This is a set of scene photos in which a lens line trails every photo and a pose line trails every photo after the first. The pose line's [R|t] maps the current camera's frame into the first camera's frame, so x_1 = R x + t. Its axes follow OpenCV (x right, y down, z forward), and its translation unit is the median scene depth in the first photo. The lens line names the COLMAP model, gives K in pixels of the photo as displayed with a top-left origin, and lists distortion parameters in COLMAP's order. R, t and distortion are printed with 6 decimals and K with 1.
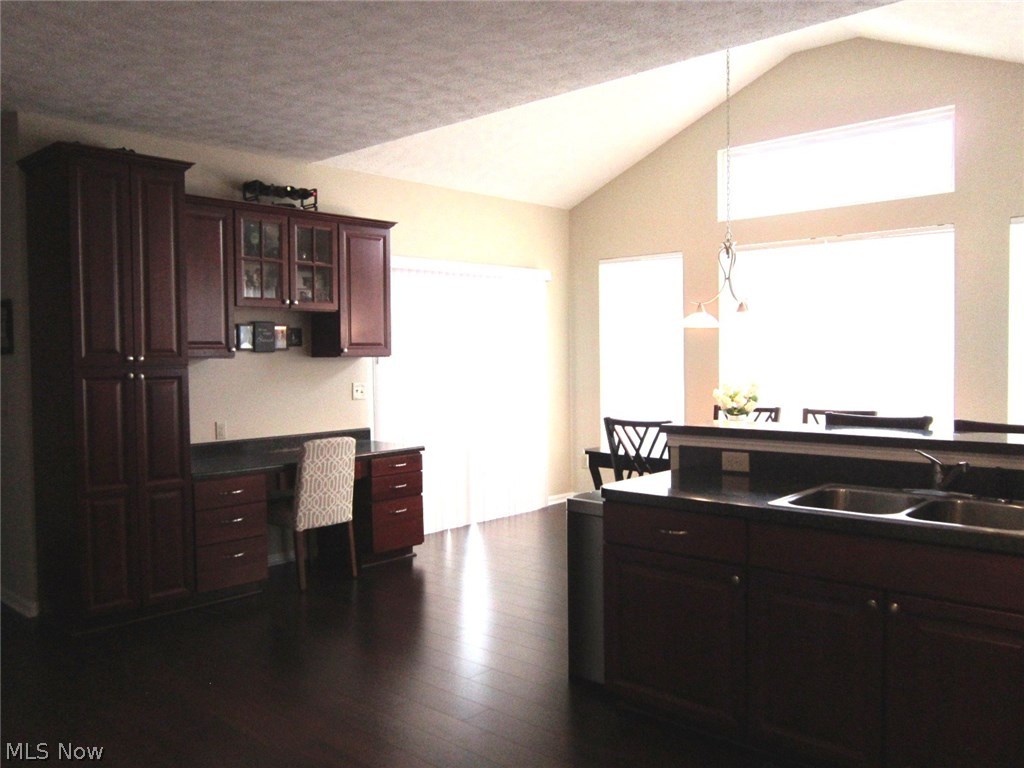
lens RADIAL K [[850.2, 0, 510.5], [0, 850.2, 383.1], [0, 0, 1]] dist [-0.045101, 0.022857]
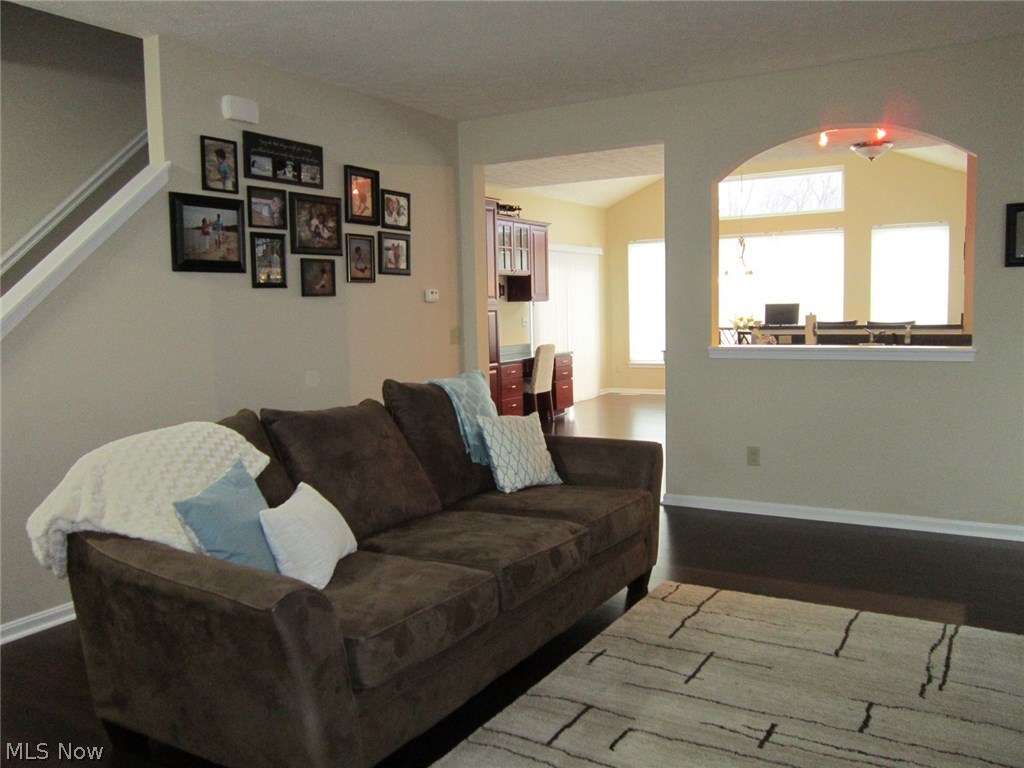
lens RADIAL K [[850.2, 0, 512.3], [0, 850.2, 381.6], [0, 0, 1]] dist [-0.045101, 0.022857]
pose [[0.980620, -0.029848, 0.193630, -0.576362], [0.019023, 0.998163, 0.057524, 0.033509], [-0.194991, -0.052726, 0.979387, -0.724539]]
